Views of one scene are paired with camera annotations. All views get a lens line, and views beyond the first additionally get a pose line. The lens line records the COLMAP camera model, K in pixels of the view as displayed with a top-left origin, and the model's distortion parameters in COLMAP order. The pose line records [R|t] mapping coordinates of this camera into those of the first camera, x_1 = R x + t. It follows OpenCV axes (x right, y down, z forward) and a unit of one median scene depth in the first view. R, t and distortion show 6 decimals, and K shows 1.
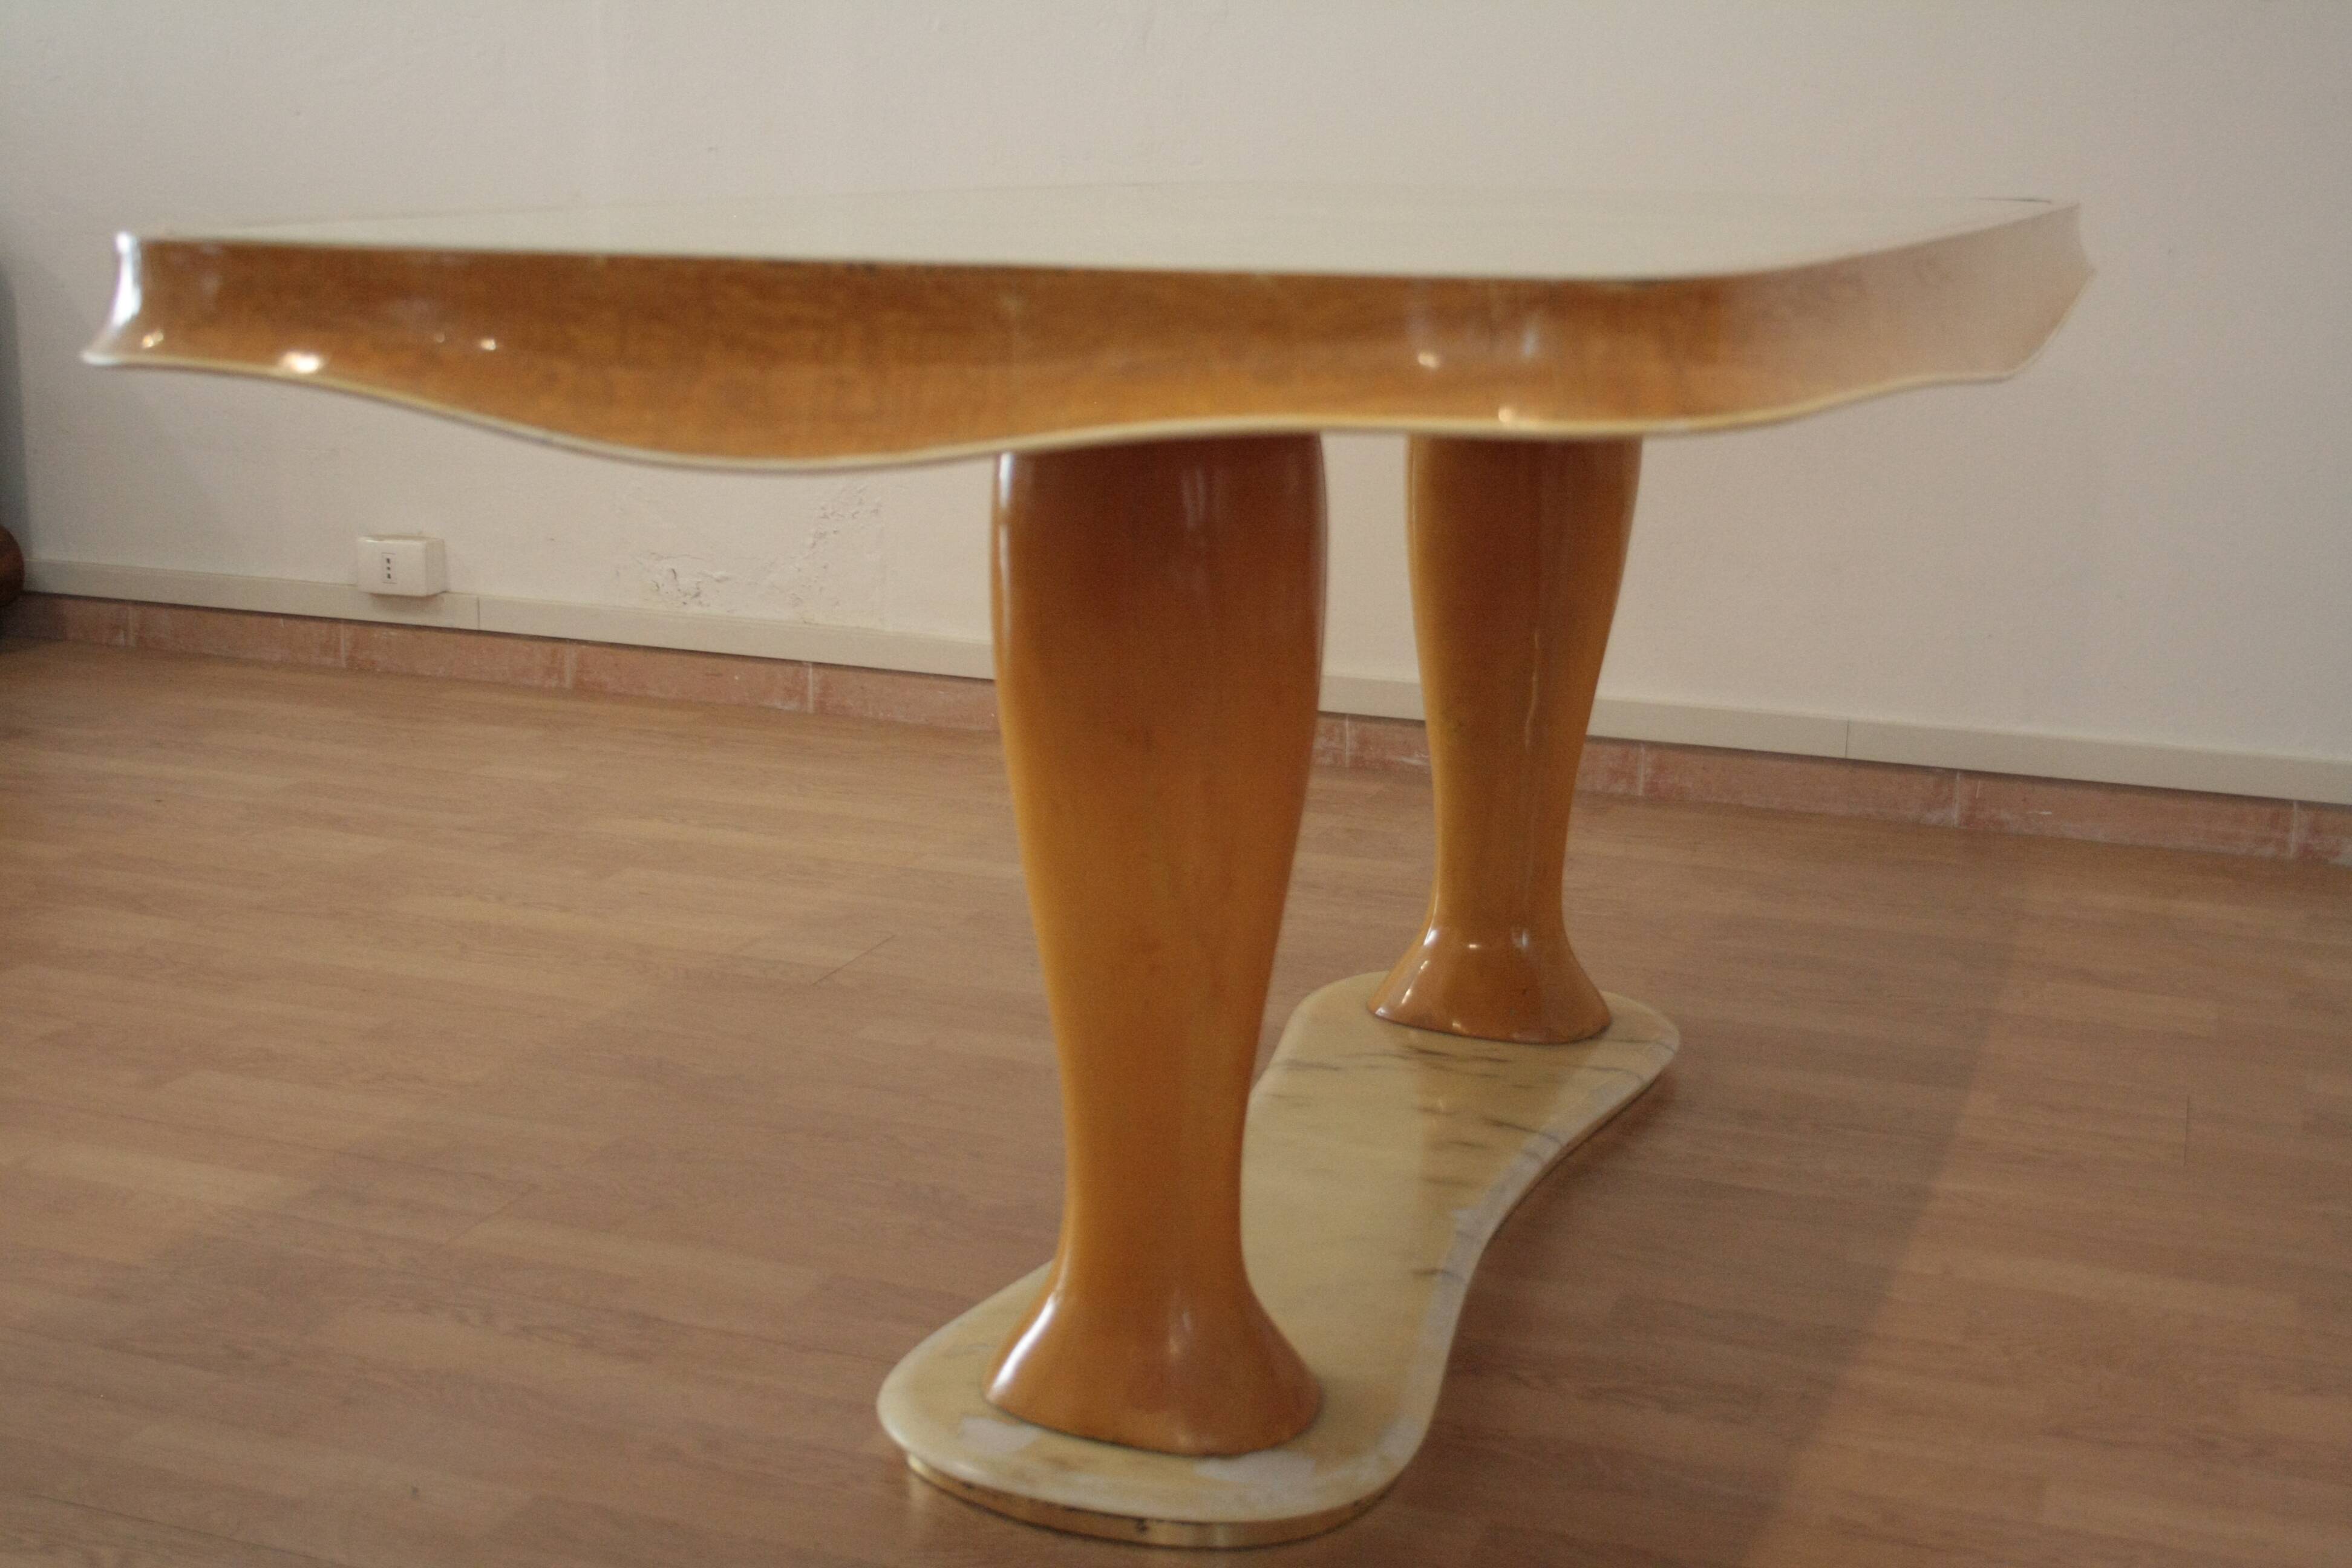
lens RADIAL K [[2891.9, 0, 1176.0], [0, 2891.9, 784.0], [0, 0, 1]] dist [-0.088628, 0.185251]
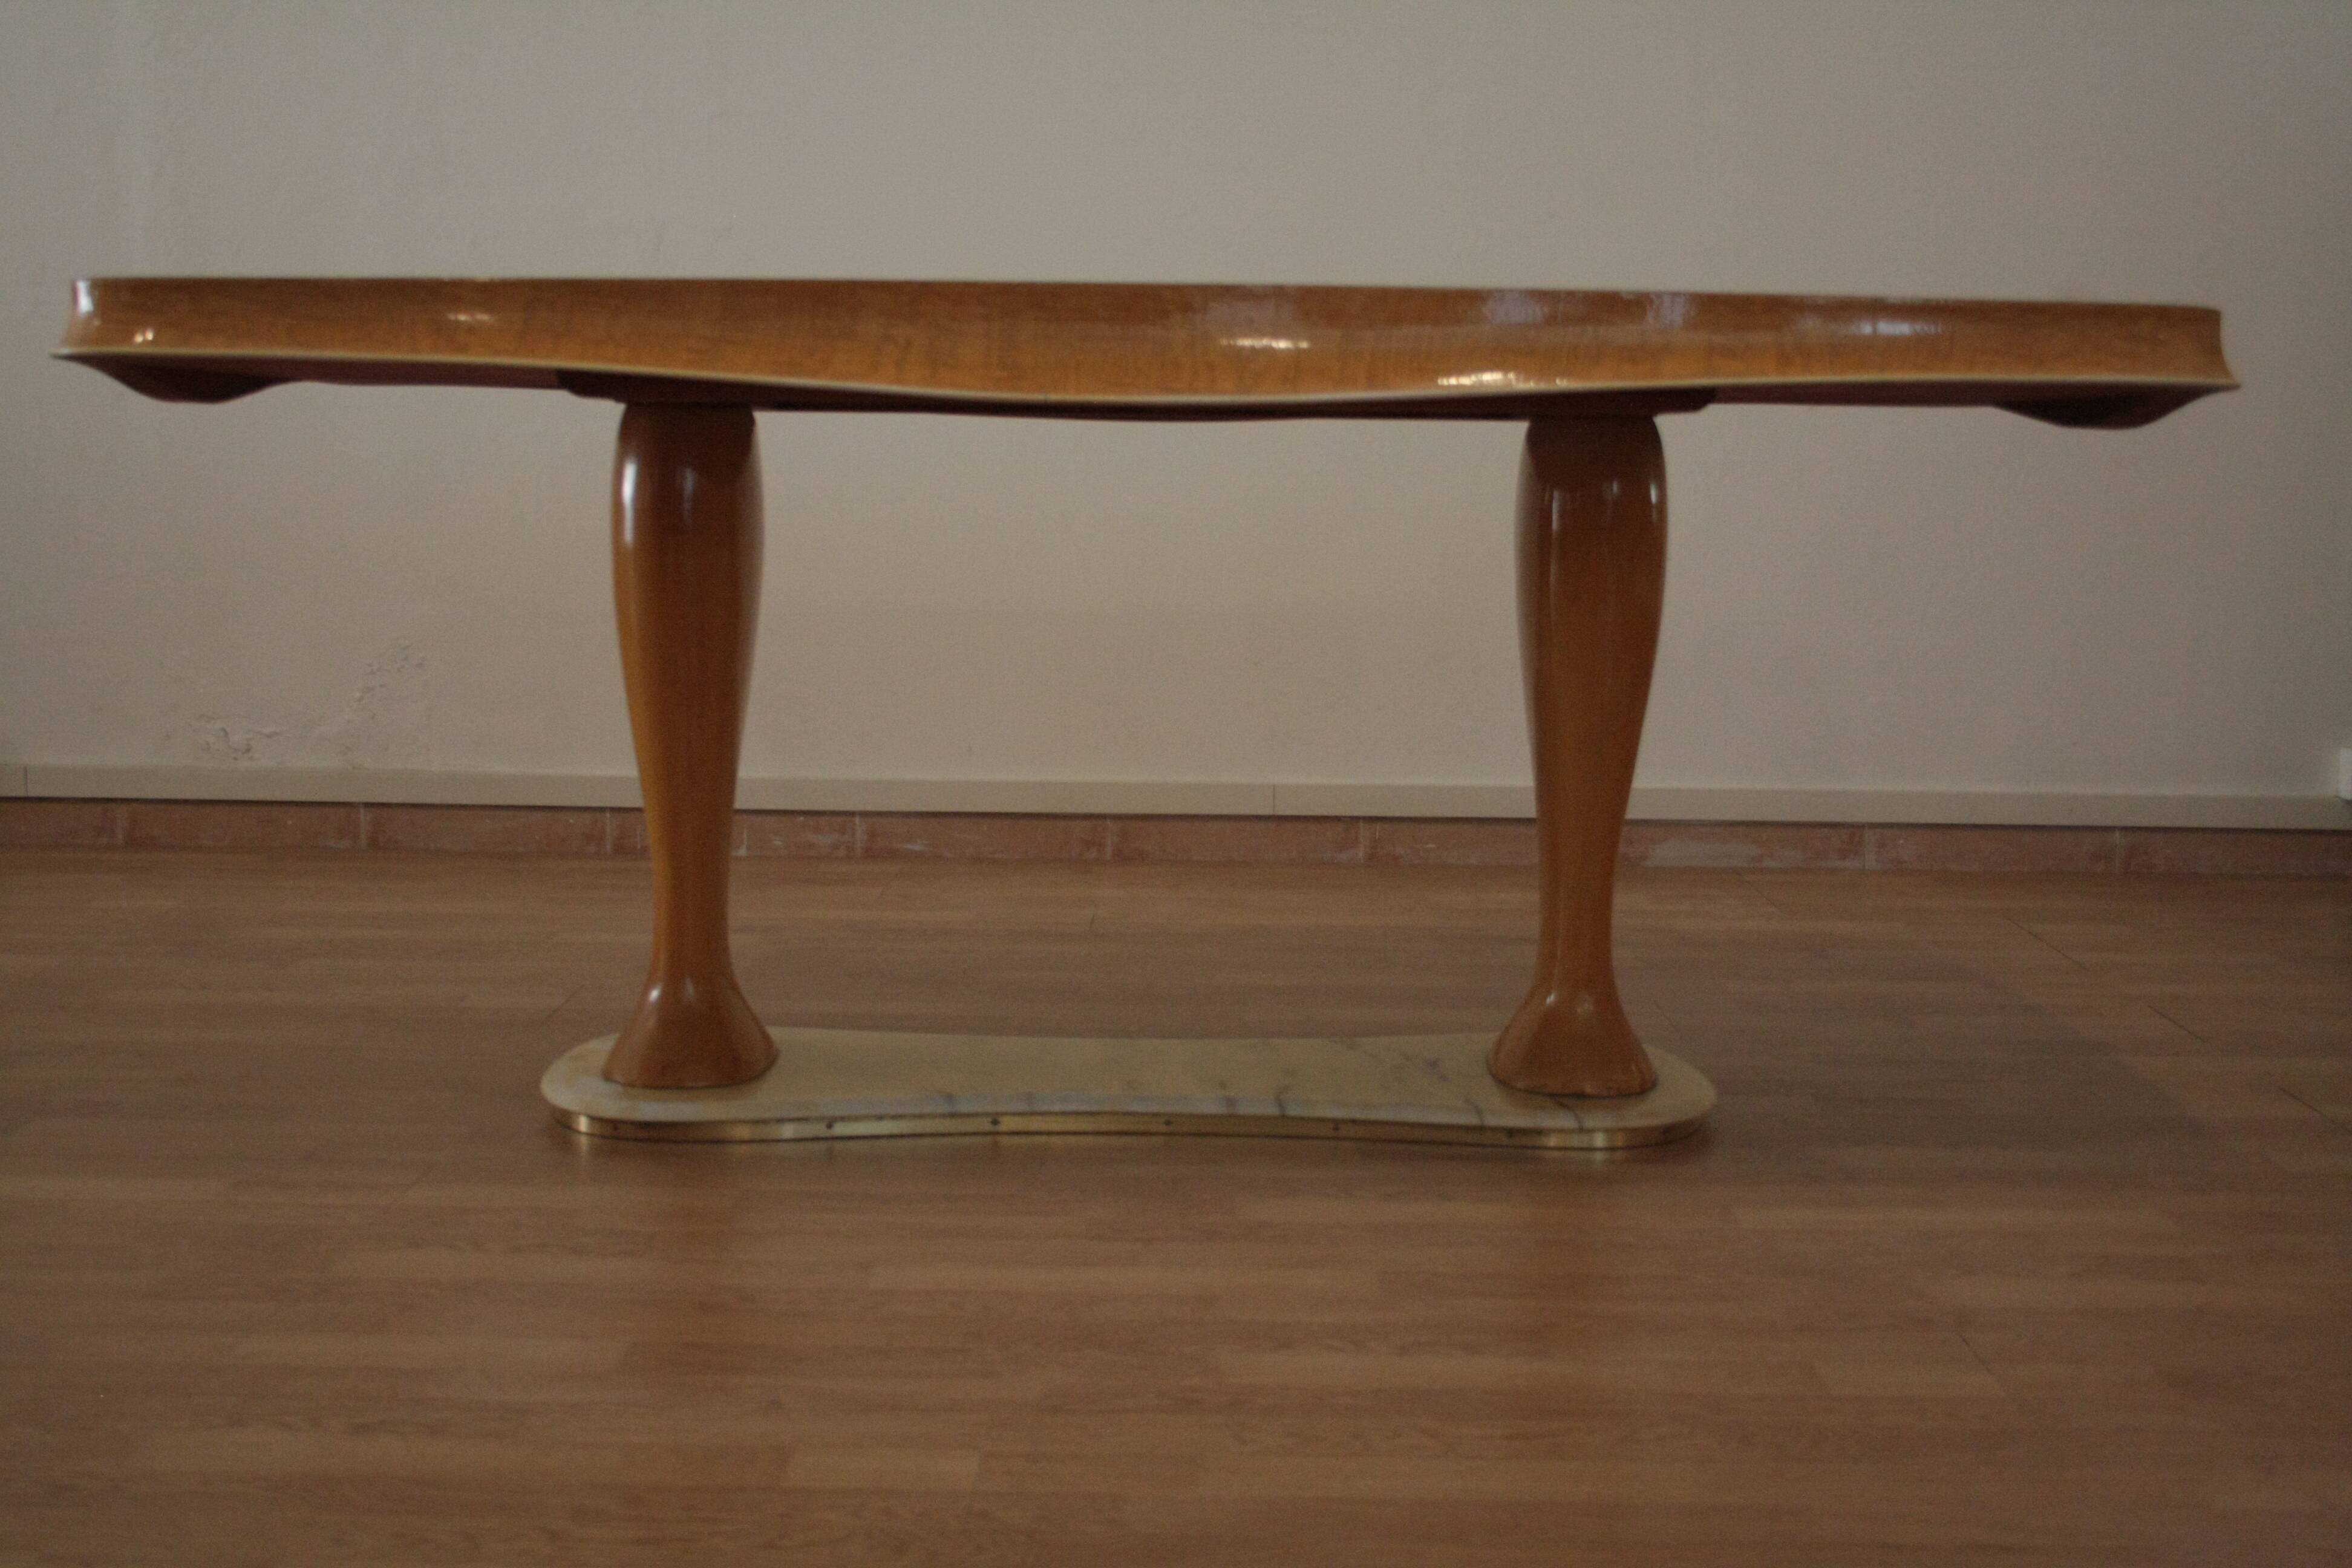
lens RADIAL K [[2589.3, 0, 1176.0], [0, 2589.3, 784.0], [0, 0, 1]] dist [-0.080643, 0.026475]
pose [[0.944850, -0.055400, 0.322784, -0.164040], [0.083801, 0.993675, -0.074754, 0.056460], [-0.316601, 0.097681, 0.943516, -0.045679]]
